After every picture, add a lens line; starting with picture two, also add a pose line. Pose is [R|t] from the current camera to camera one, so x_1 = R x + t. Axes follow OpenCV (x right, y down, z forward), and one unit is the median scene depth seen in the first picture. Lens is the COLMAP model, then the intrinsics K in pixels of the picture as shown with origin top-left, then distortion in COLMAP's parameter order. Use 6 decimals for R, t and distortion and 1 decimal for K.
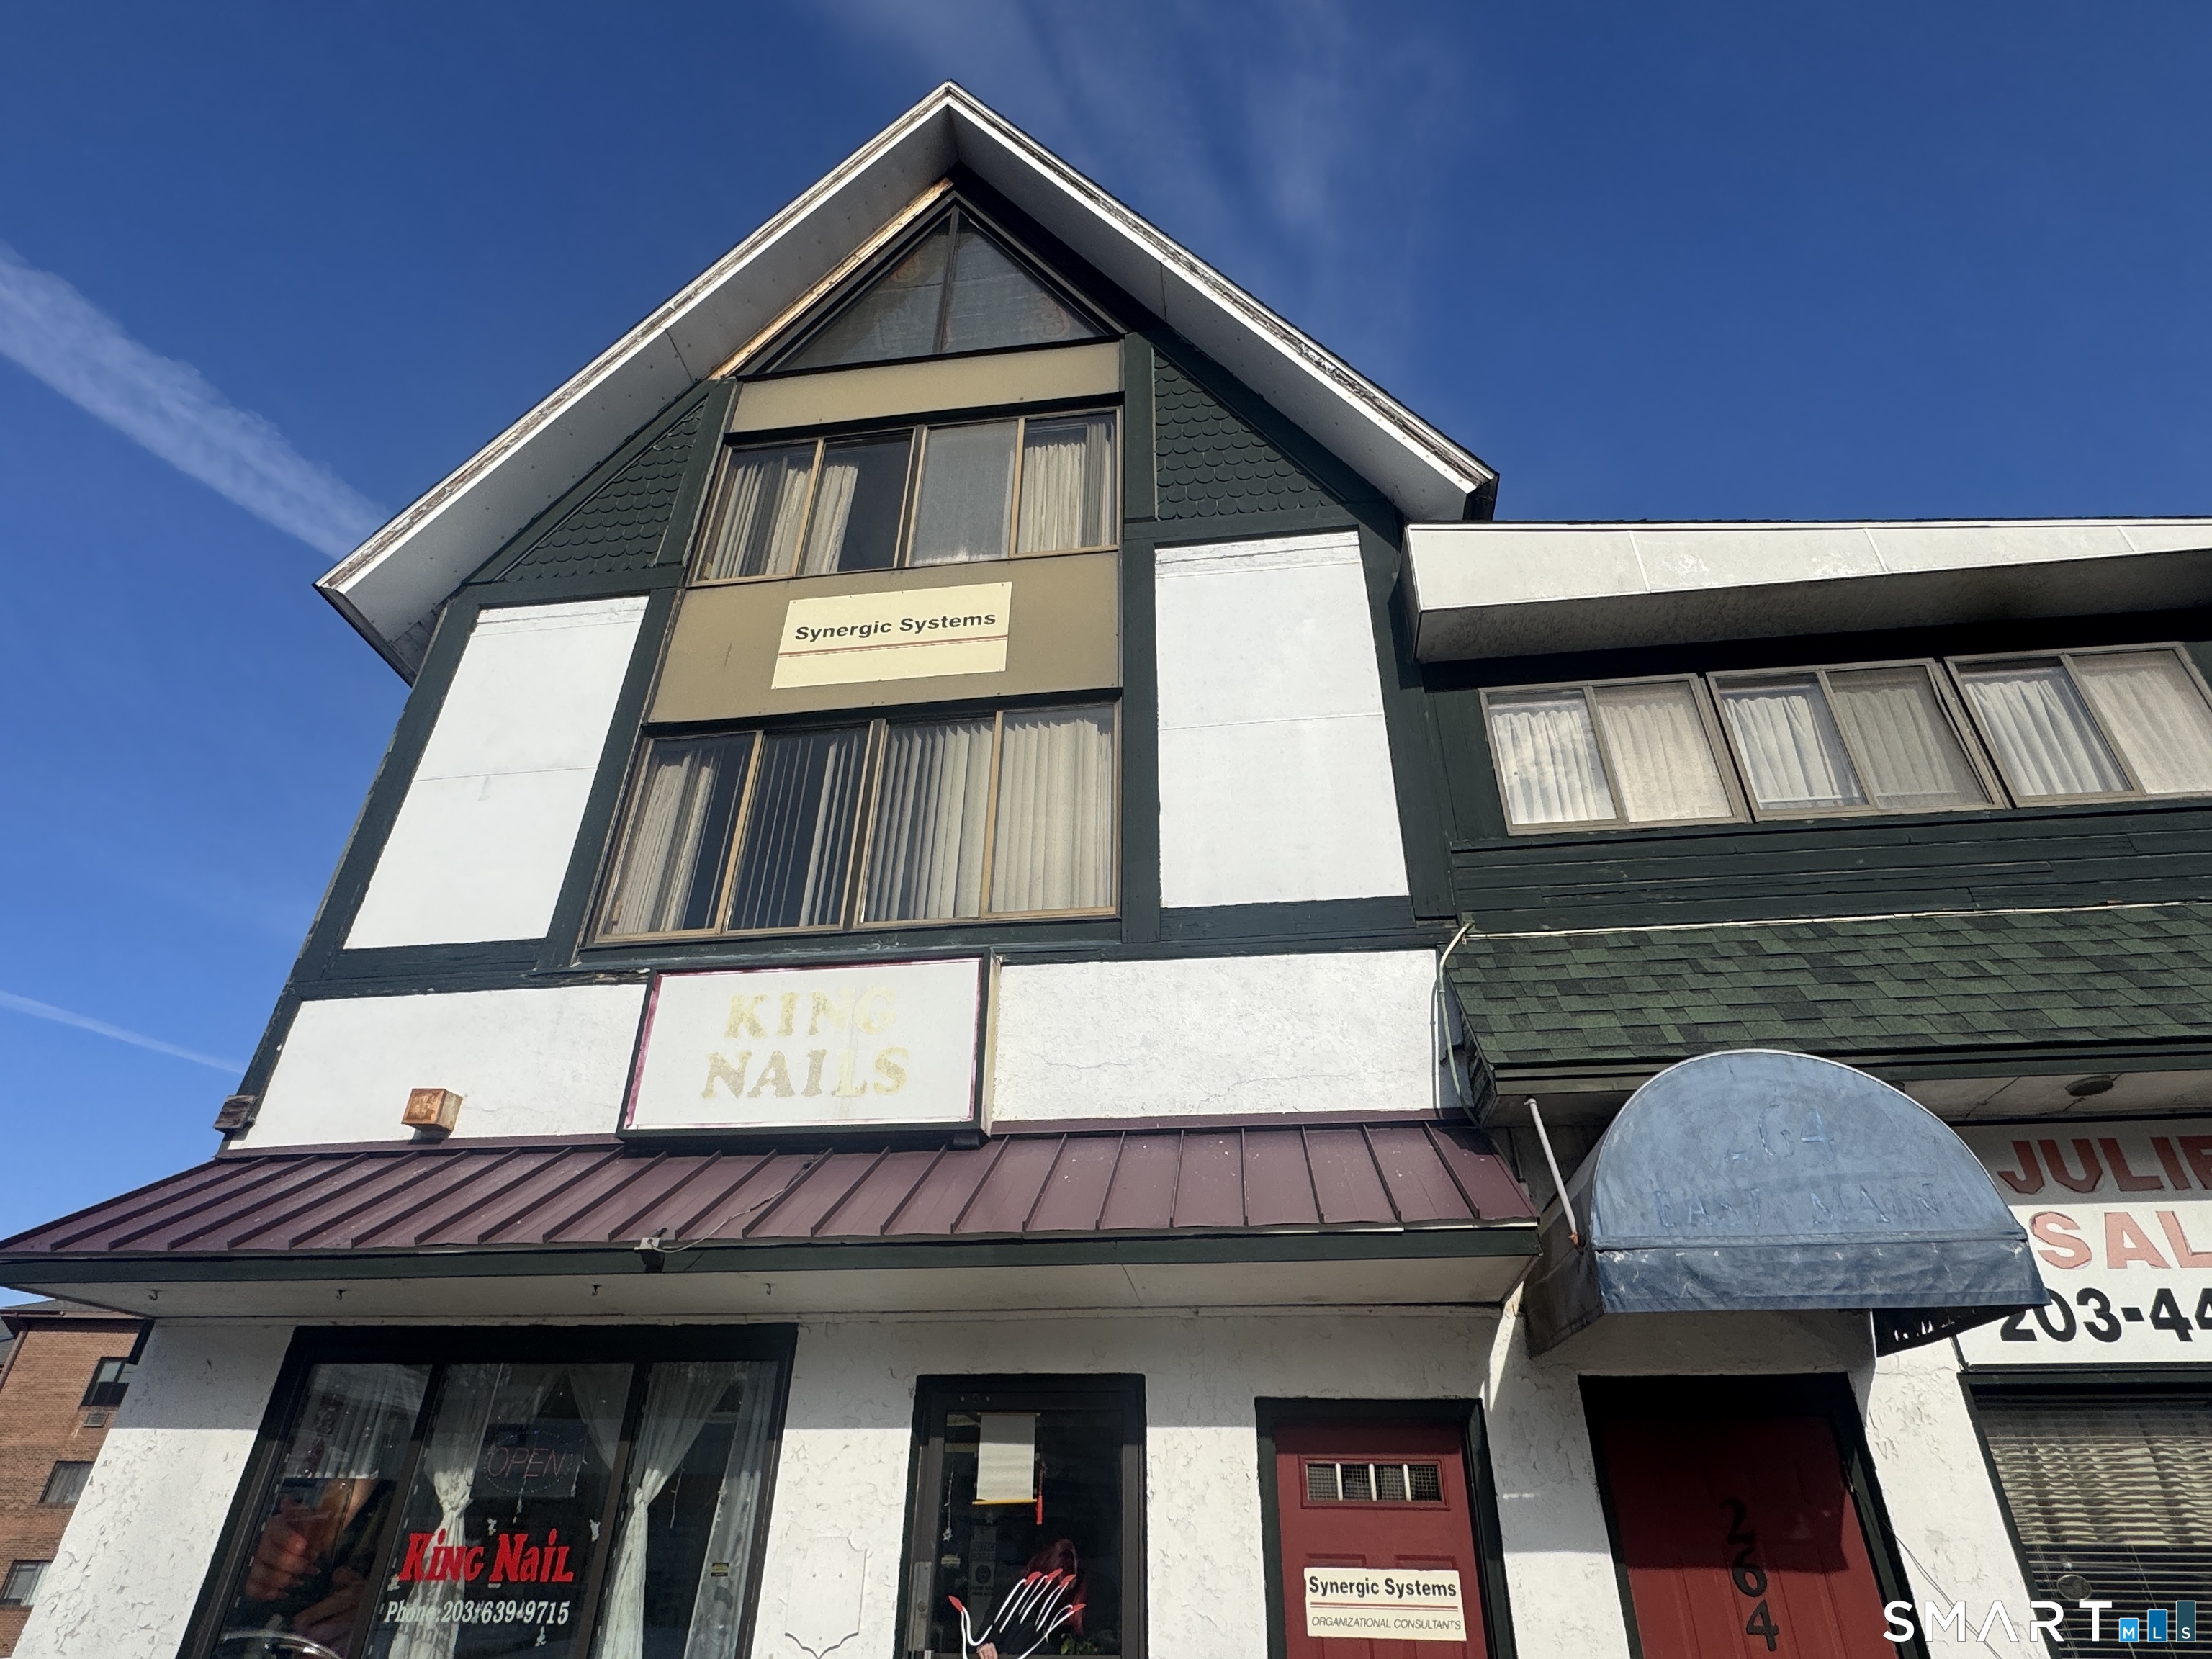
lens RADIAL K [[1177.3, 0, 1106.0], [0, 1177.3, 829.5], [0, 0, 1]] dist [0.000331, -0.000097]
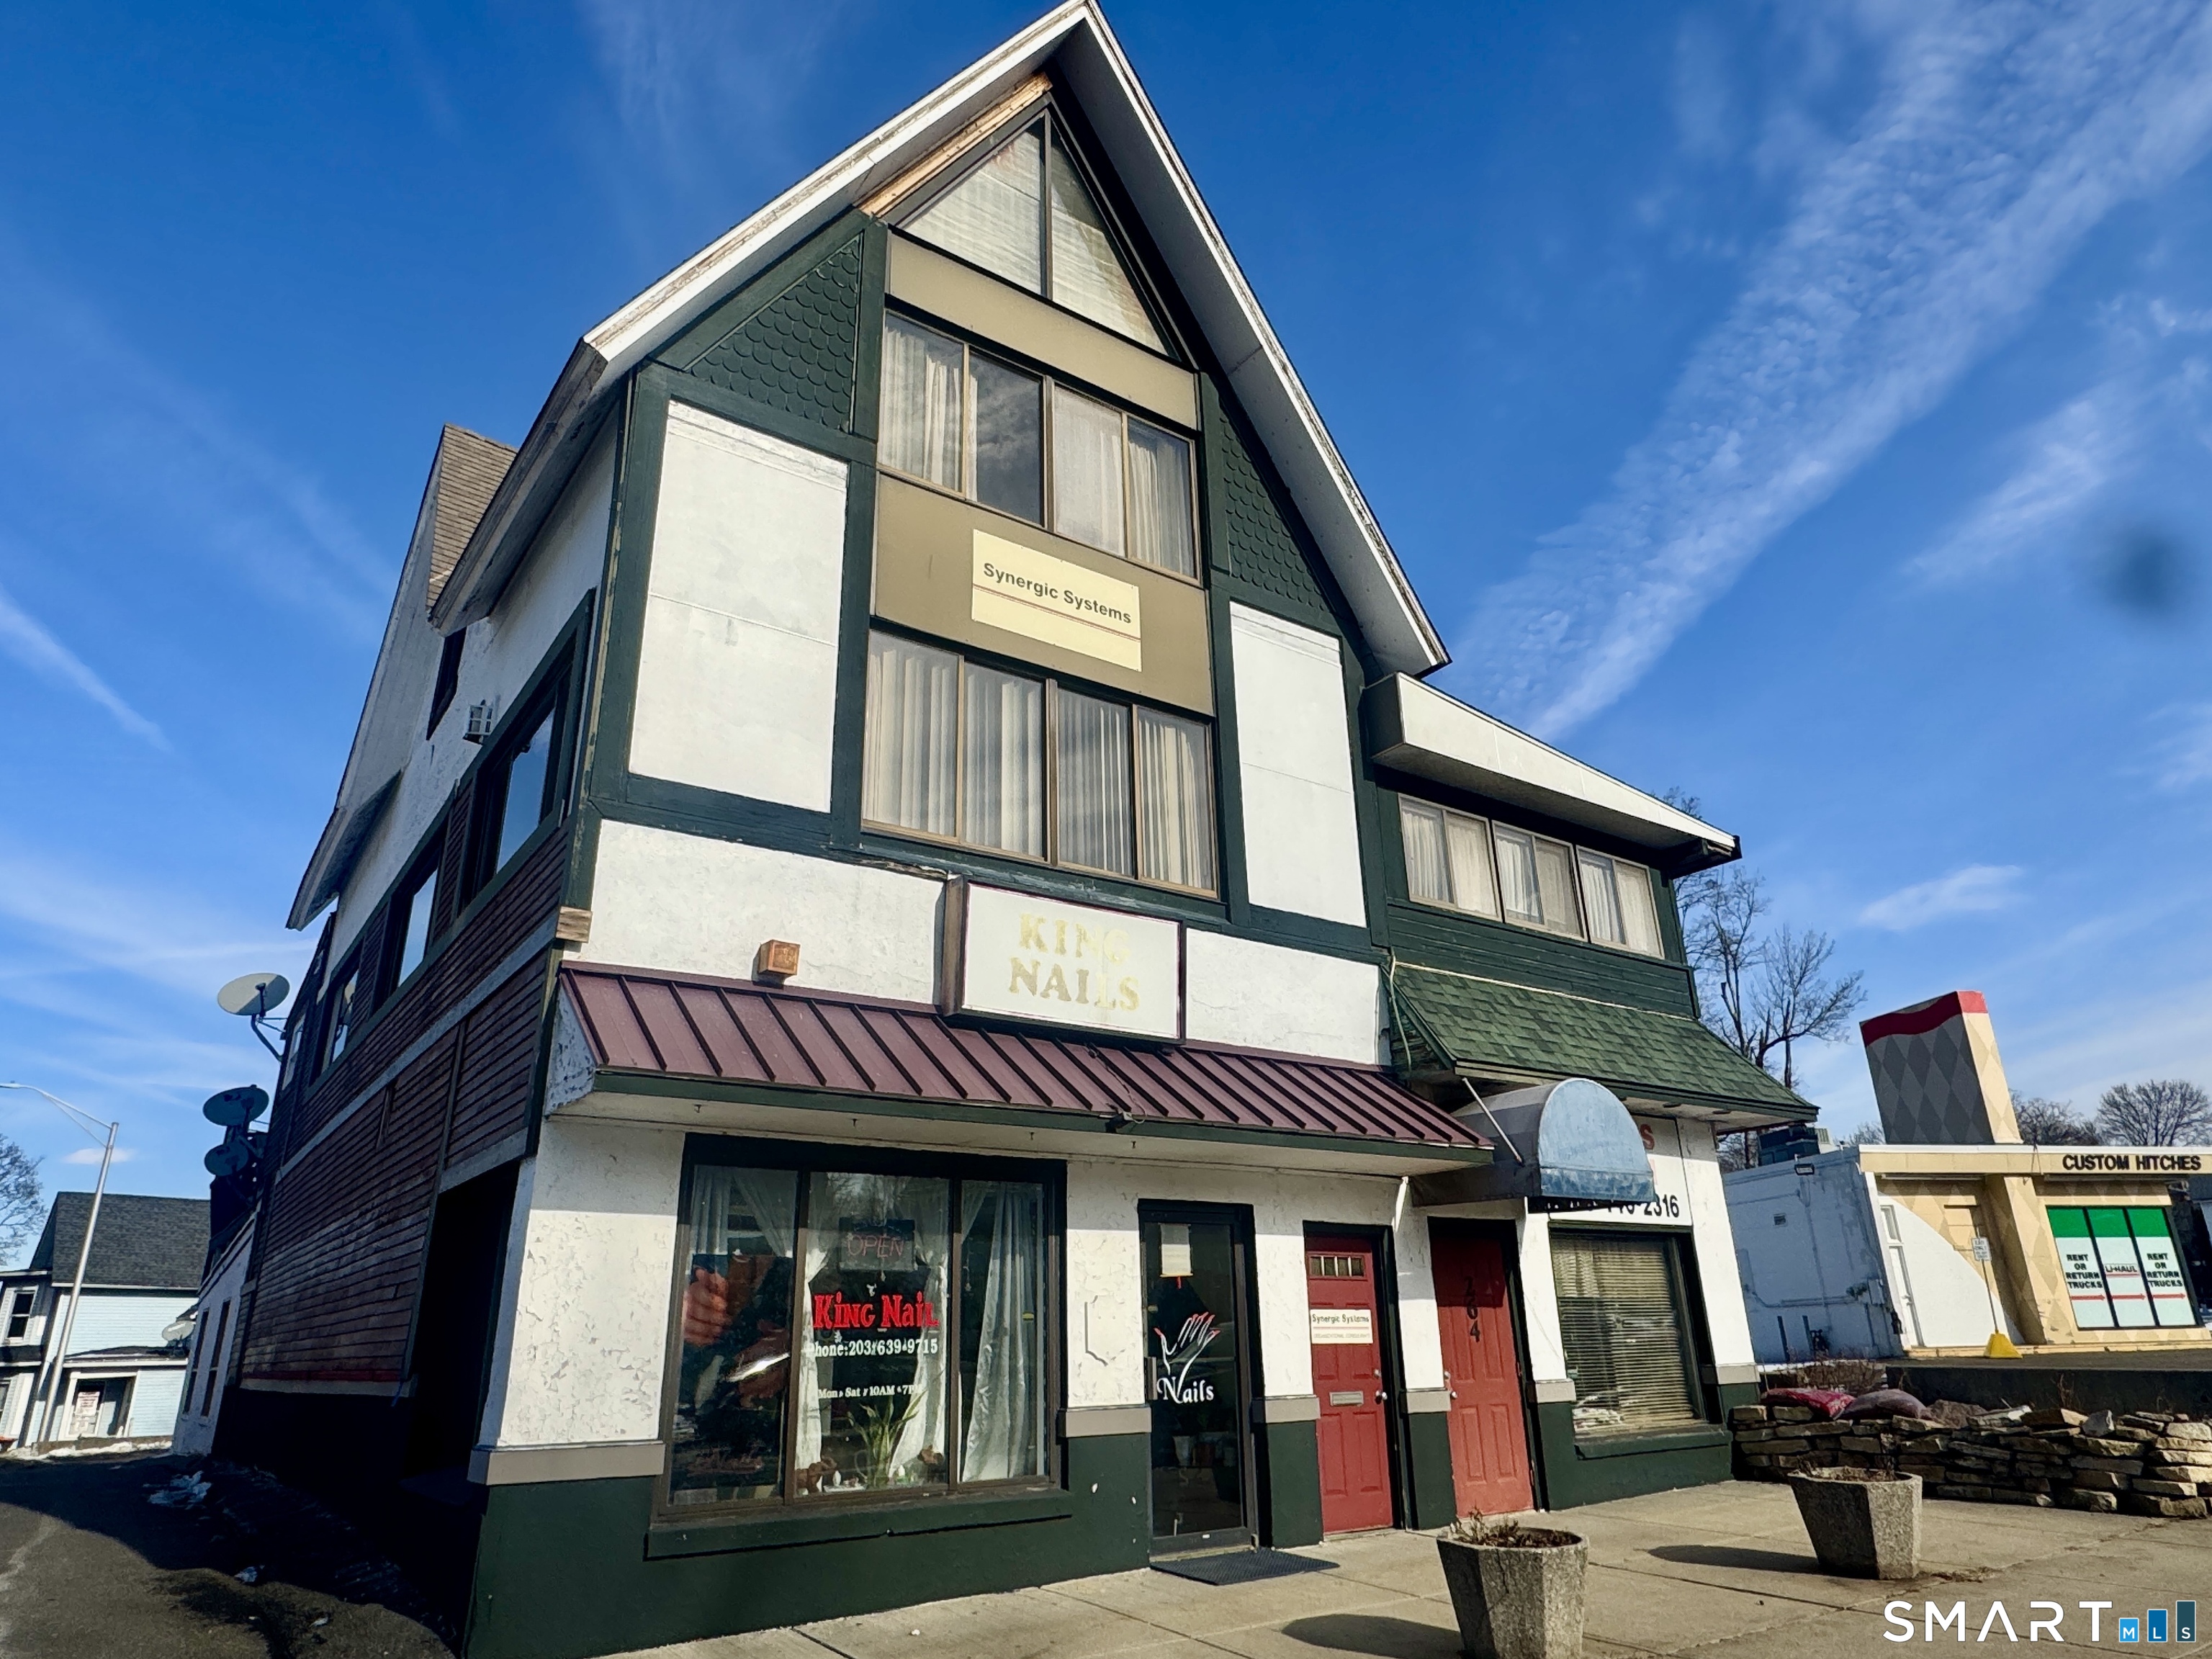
lens RADIAL K [[1363.2, 0, 1106.0], [0, 1363.2, 829.5], [0, 0, 1]] dist [0.007469, 0.000571]
pose [[0.735594, 0.215360, 0.642279, -1.291907], [-0.337047, 0.938789, 0.071233, -0.086273], [-0.587624, -0.268877, 0.763154, -0.173145]]
